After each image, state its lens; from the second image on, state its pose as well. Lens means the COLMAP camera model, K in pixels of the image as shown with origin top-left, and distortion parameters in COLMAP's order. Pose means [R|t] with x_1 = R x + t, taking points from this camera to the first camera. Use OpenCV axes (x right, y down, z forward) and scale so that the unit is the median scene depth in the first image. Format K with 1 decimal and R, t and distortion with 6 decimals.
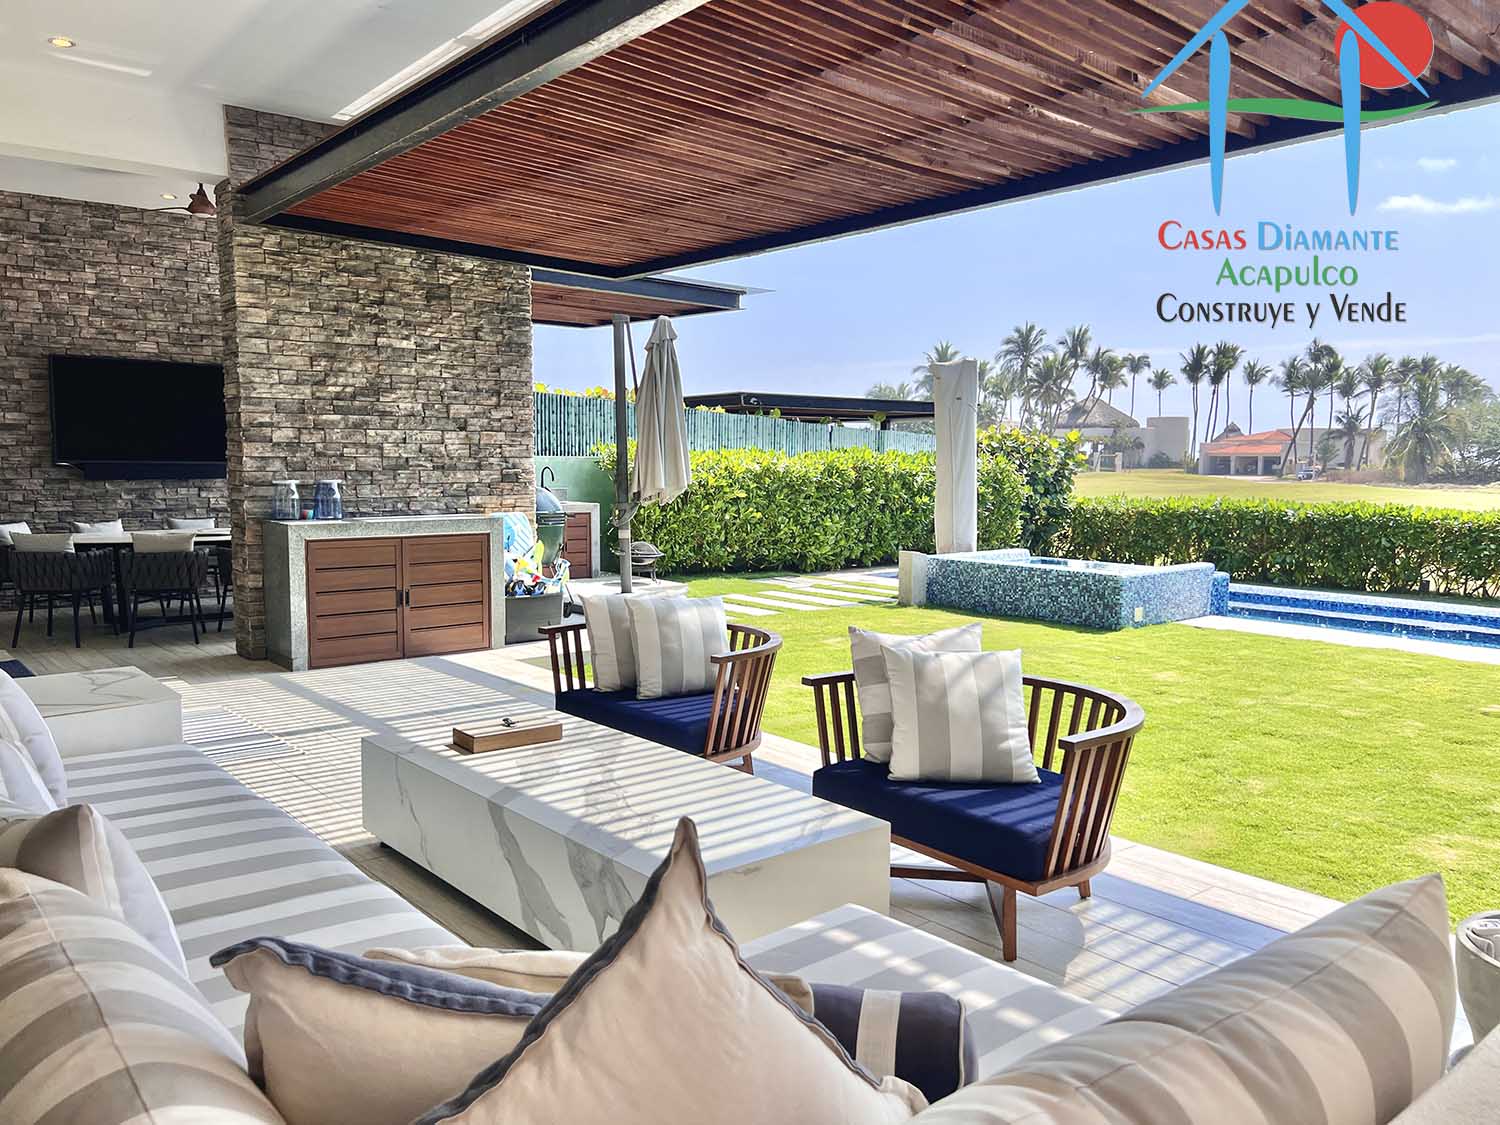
lens RADIAL K [[1130.9, 0, 743.8], [0, 1130.9, 563.5], [0, 0, 1]] dist [0.071652, -0.086330]
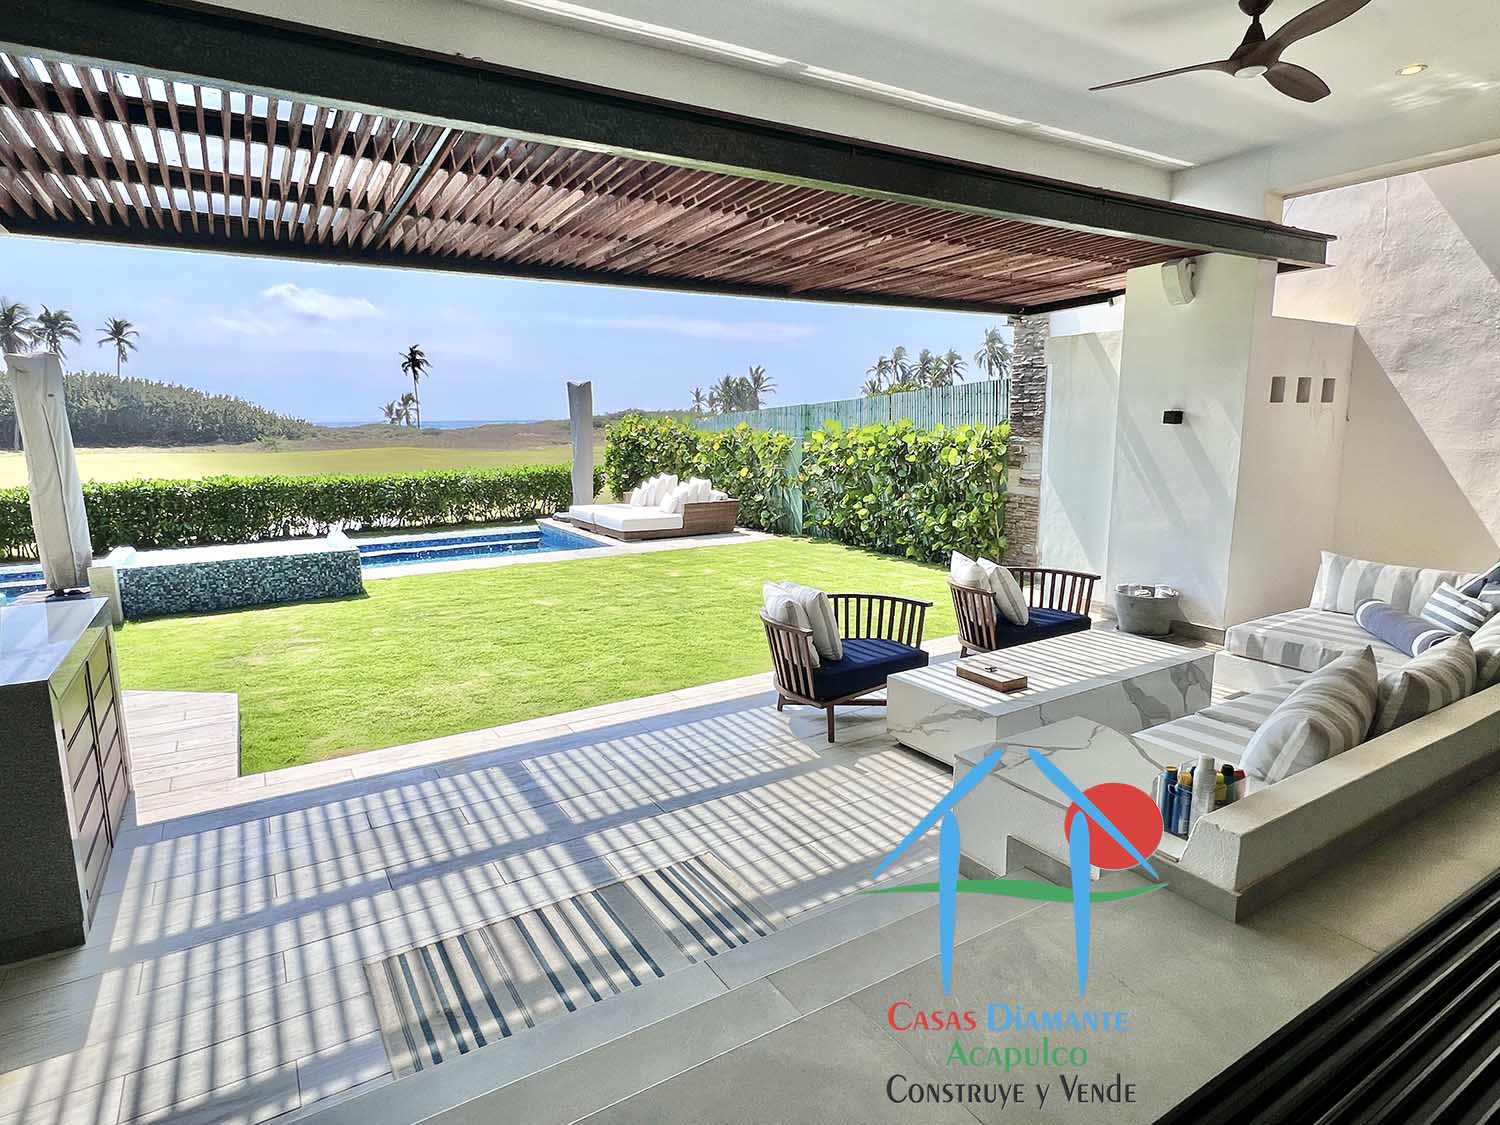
lens RADIAL K [[833.5, 0, 750.1], [0, 833.5, 559.4], [0, 0, 1]] dist [-0.000518, -0.000455]
pose [[0.143656, -0.175179, 0.974000, -0.326572], [0.104329, 0.981405, 0.161123, -0.053010], [-0.984113, 0.078470, 0.159260, 0.284983]]
